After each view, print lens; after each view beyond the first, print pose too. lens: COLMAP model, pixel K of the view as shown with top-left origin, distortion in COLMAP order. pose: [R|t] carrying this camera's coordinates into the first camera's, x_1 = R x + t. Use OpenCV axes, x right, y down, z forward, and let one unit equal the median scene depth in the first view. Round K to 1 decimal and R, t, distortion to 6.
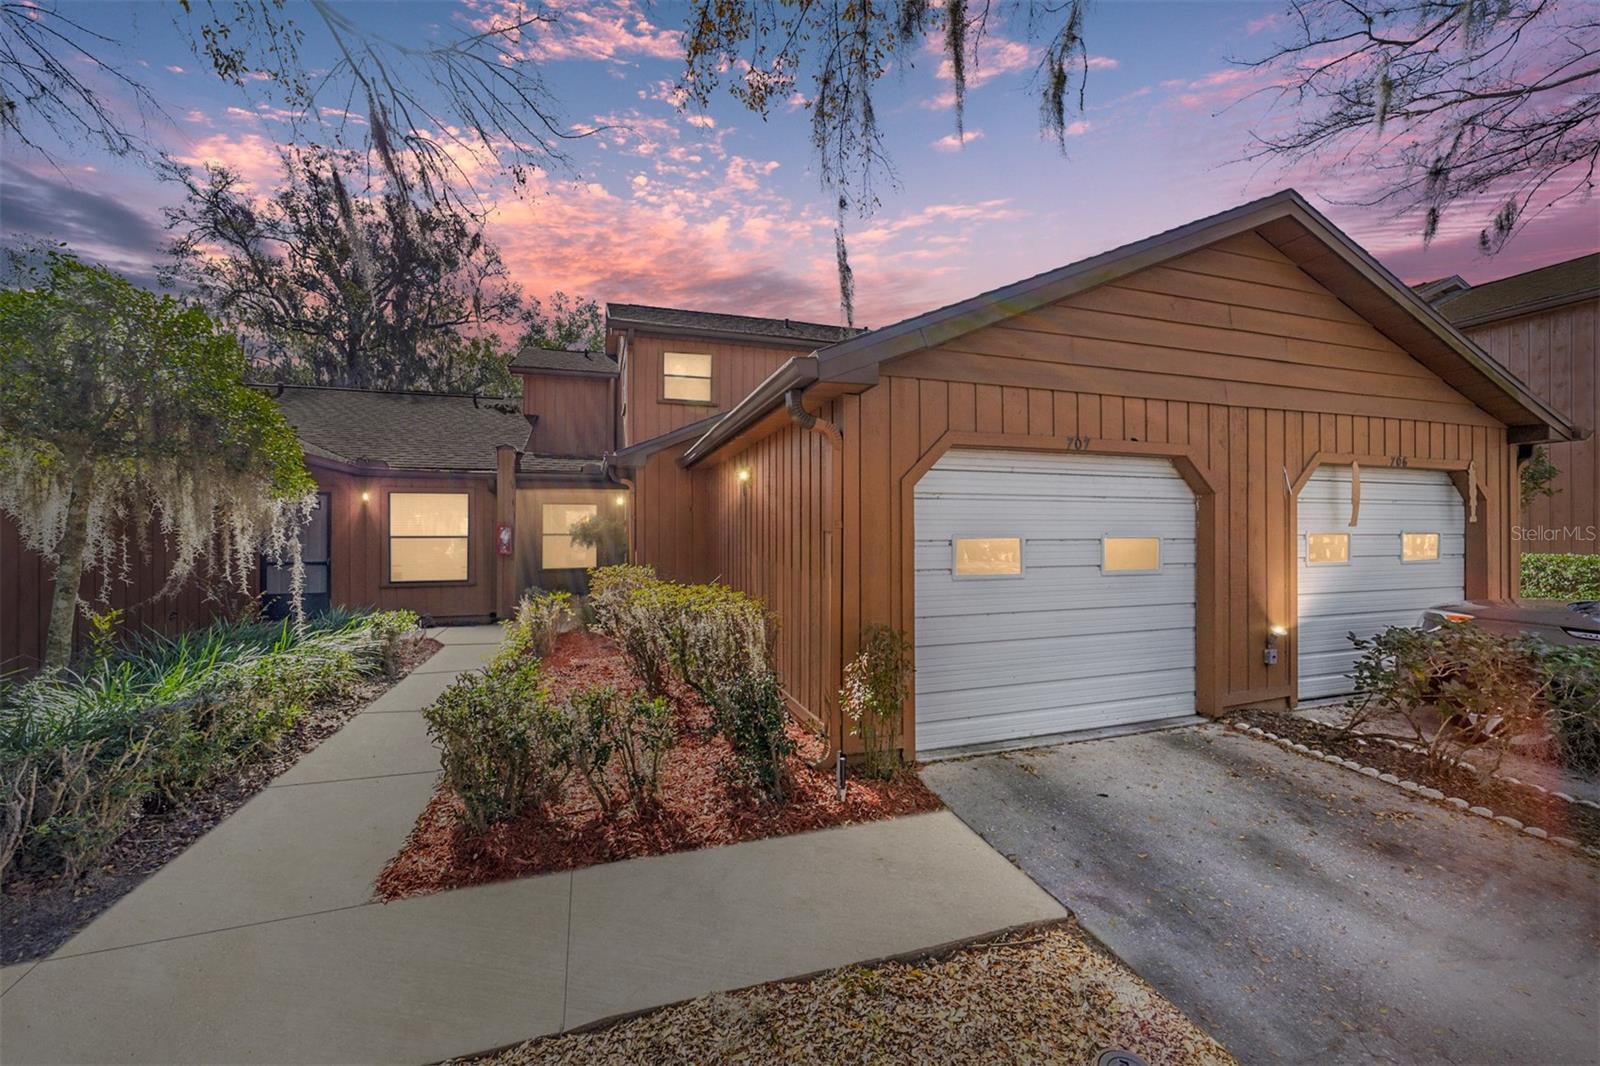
lens RADIAL K [[612.1, 0, 798.0], [0, 612.1, 533.9], [0, 0, 1]] dist [-0.016835, 0.006167]
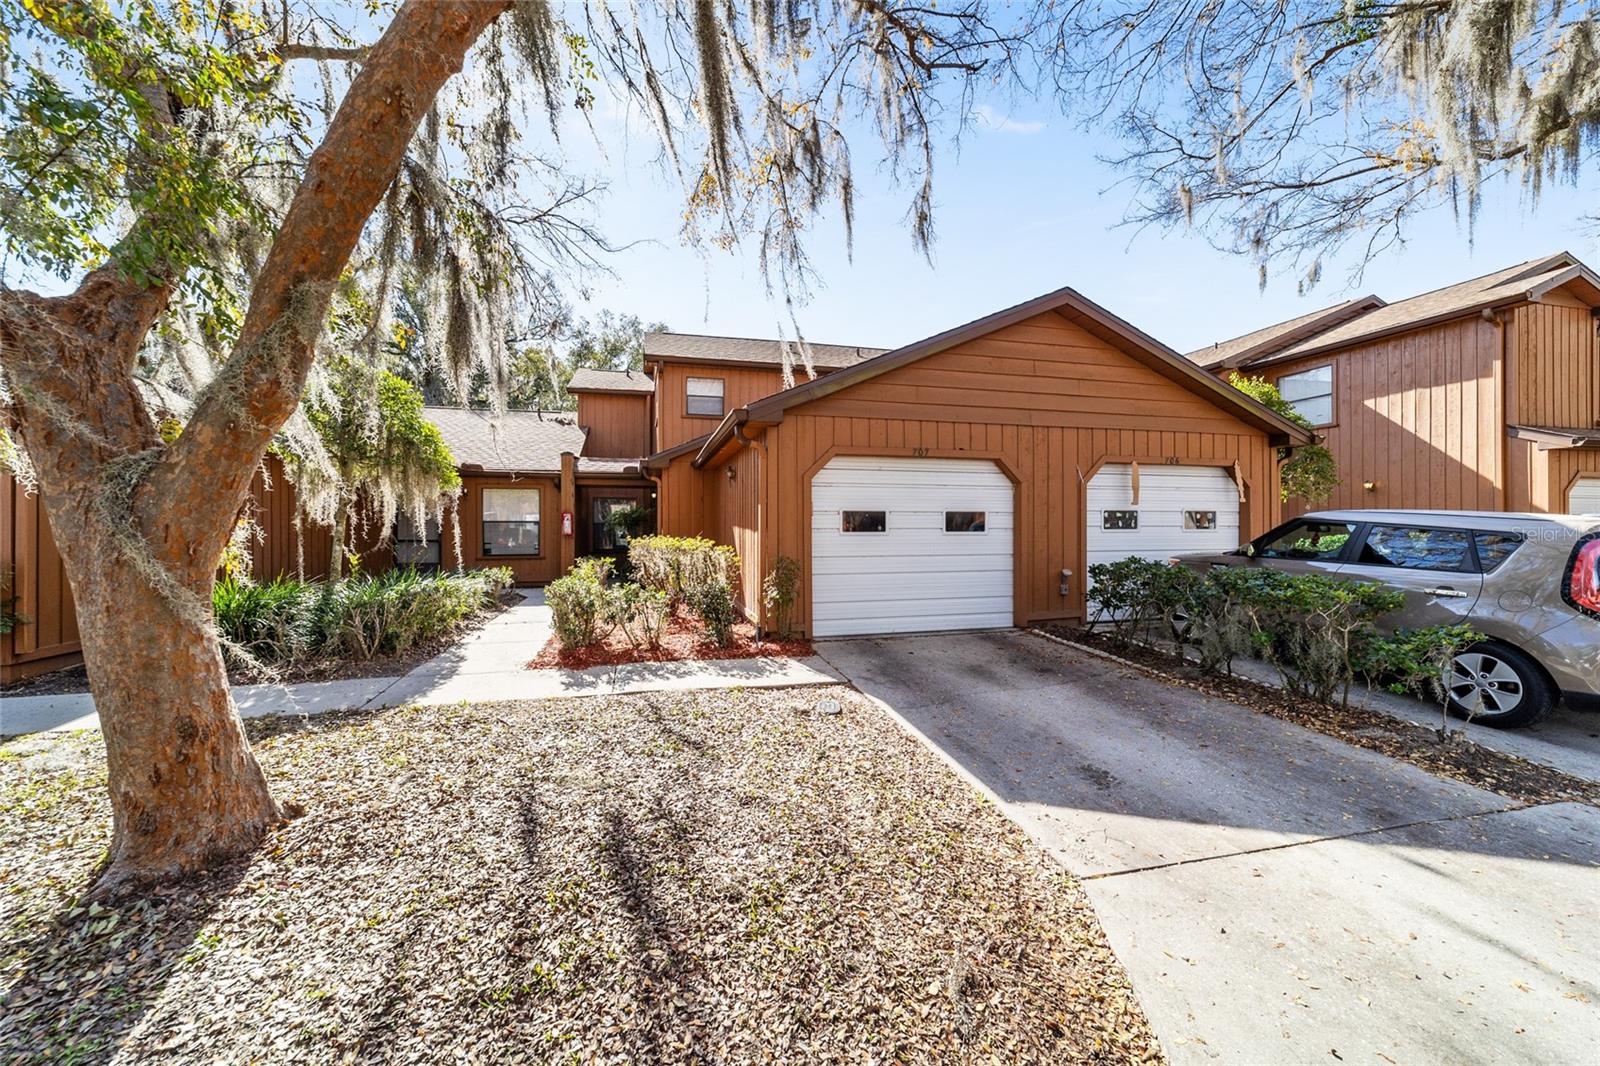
lens RADIAL K [[612.1, 0, 801.0], [0, 612.1, 529.9], [0, 0, 1]] dist [-0.016835, 0.006167]
pose [[0.998096, -0.001702, -0.061654, 0.212319], [0.001446, 0.999990, -0.004195, 0.058080], [0.061660, 0.004098, 0.998089, -0.572214]]
